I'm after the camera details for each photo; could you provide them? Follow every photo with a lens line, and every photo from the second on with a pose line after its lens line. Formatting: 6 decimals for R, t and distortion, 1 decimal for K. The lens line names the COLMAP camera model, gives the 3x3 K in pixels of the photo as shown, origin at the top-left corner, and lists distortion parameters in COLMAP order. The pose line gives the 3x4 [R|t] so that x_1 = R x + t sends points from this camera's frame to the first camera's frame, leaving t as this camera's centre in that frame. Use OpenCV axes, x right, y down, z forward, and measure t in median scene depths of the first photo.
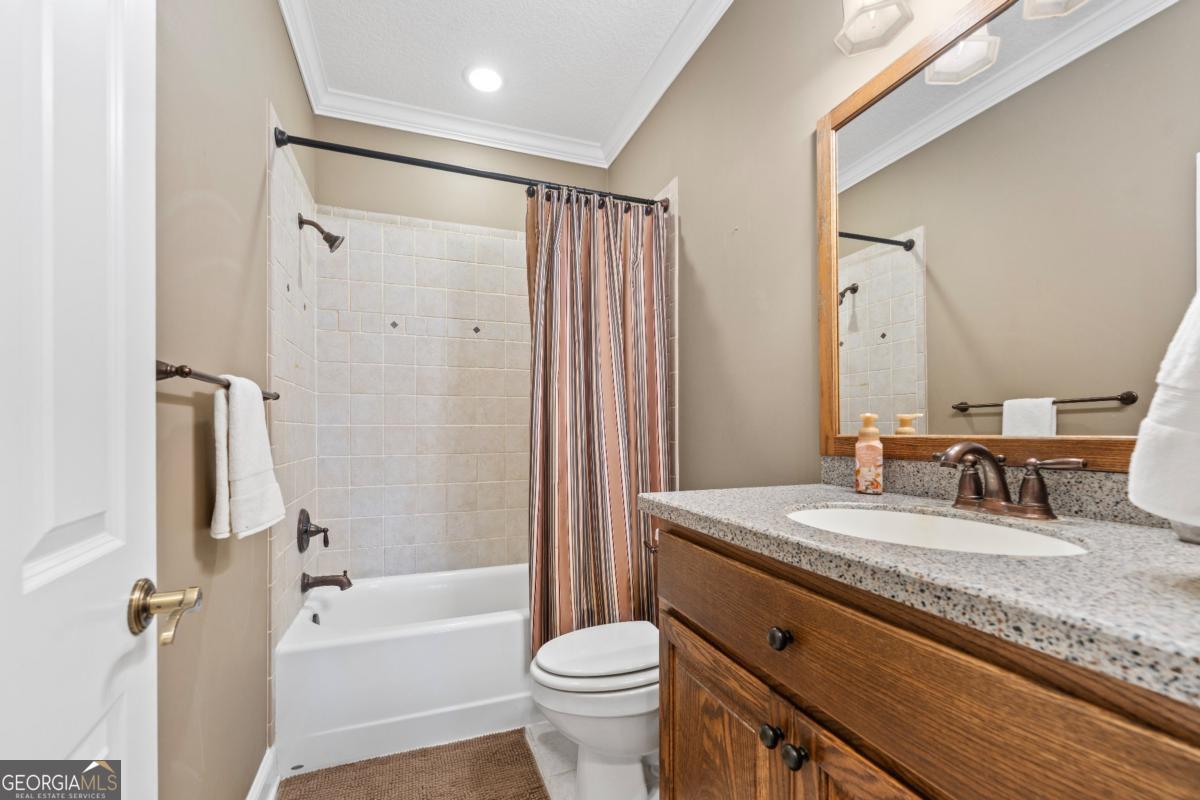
lens RADIAL K [[490.4, 0, 596.6], [0, 490.4, 406.5], [0, 0, 1]] dist [0.003861, 0.000011]
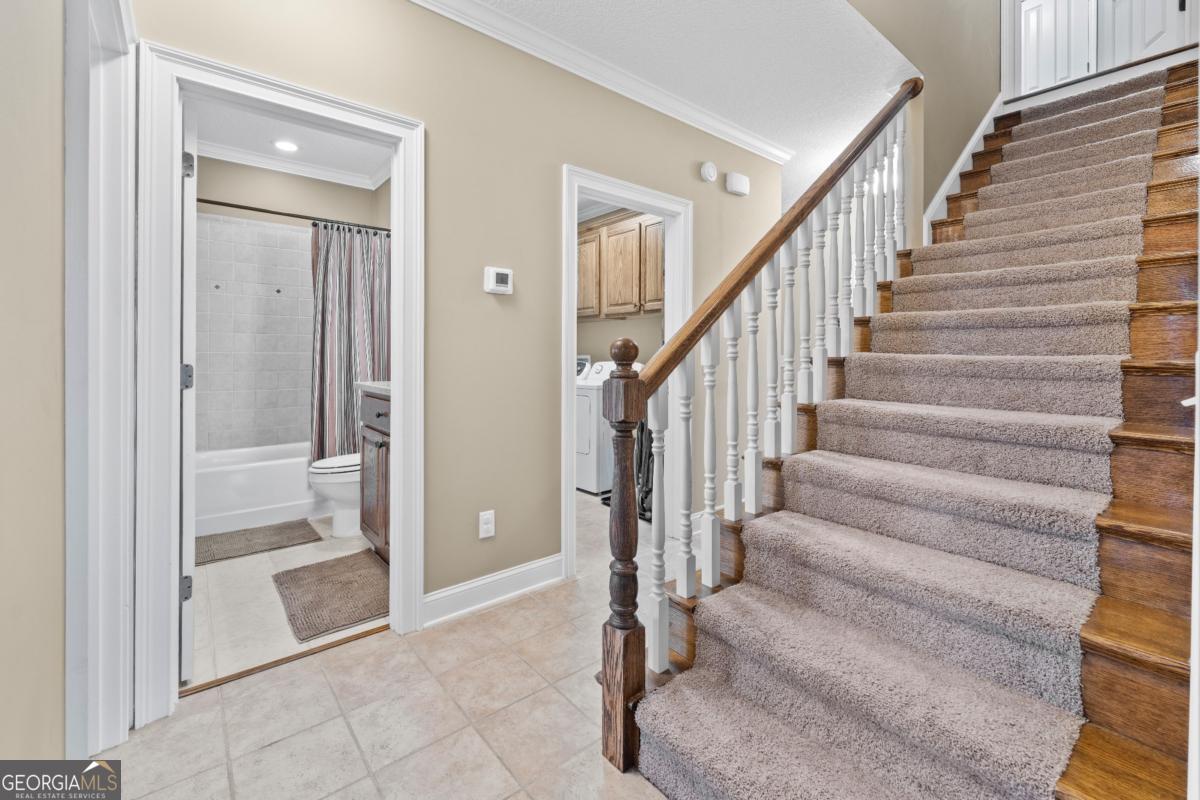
lens RADIAL K [[490.4, 0, 585.7], [0, 490.4, 351.5], [0, 0, 1]] dist [0.003861, 0.000011]
pose [[0.944042, 0.008716, 0.329711, 0.171709], [-0.012434, 0.999881, 0.009167, 0.008207], [-0.329592, -0.012754, 0.944037, -0.835020]]
